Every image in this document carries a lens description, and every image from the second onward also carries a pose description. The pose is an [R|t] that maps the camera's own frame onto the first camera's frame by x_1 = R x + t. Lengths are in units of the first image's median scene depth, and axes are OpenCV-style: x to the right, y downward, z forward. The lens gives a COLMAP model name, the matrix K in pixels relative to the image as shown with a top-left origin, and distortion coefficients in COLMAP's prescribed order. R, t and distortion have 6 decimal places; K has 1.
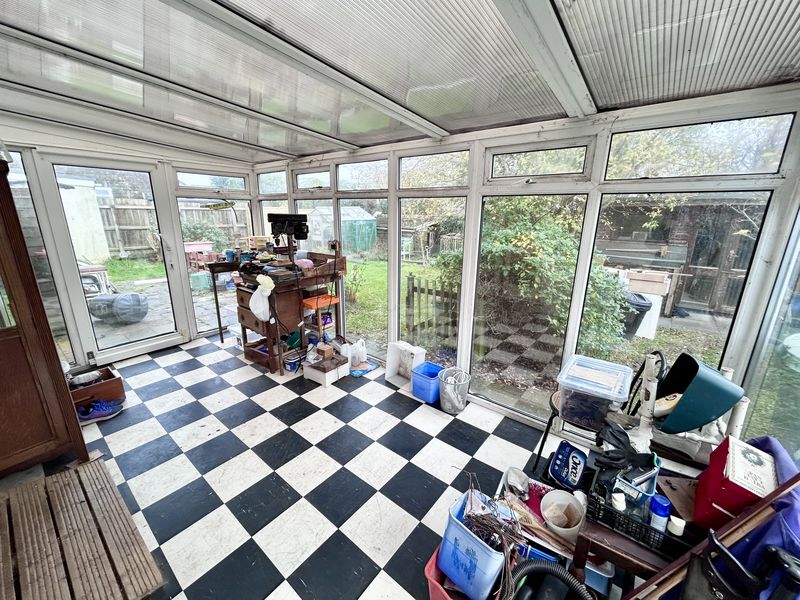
lens RADIAL K [[323.6, 0, 399.9], [0, 323.6, 300.6], [0, 0, 1]] dist [0.000072, 0.000089]
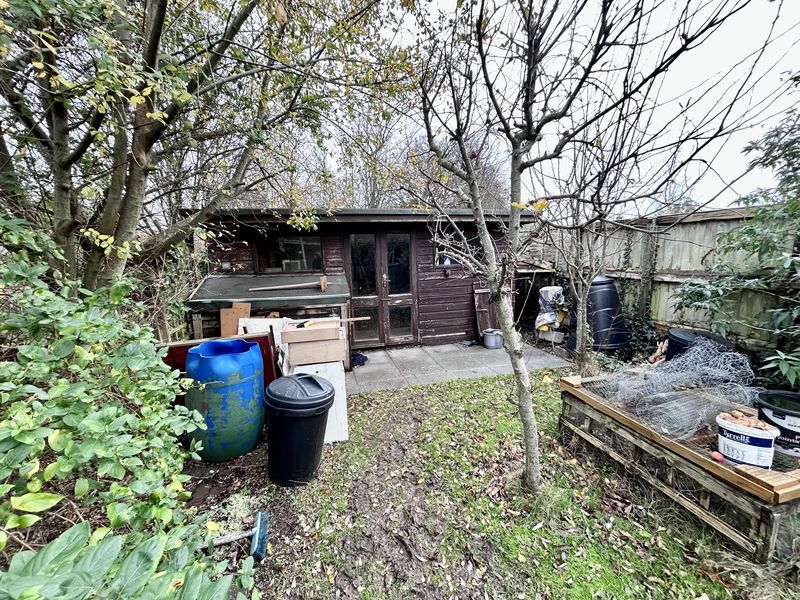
lens RADIAL K [[323.6, 0, 400.1], [0, 323.6, 300.8], [0, 0, 1]] dist [0.000072, 0.000089]
pose [[0.595622, -0.147147, 0.789672, 0.334851], [0.234877, 0.972017, 0.003965, -0.076095], [-0.768158, 0.183114, 0.613516, 0.423456]]
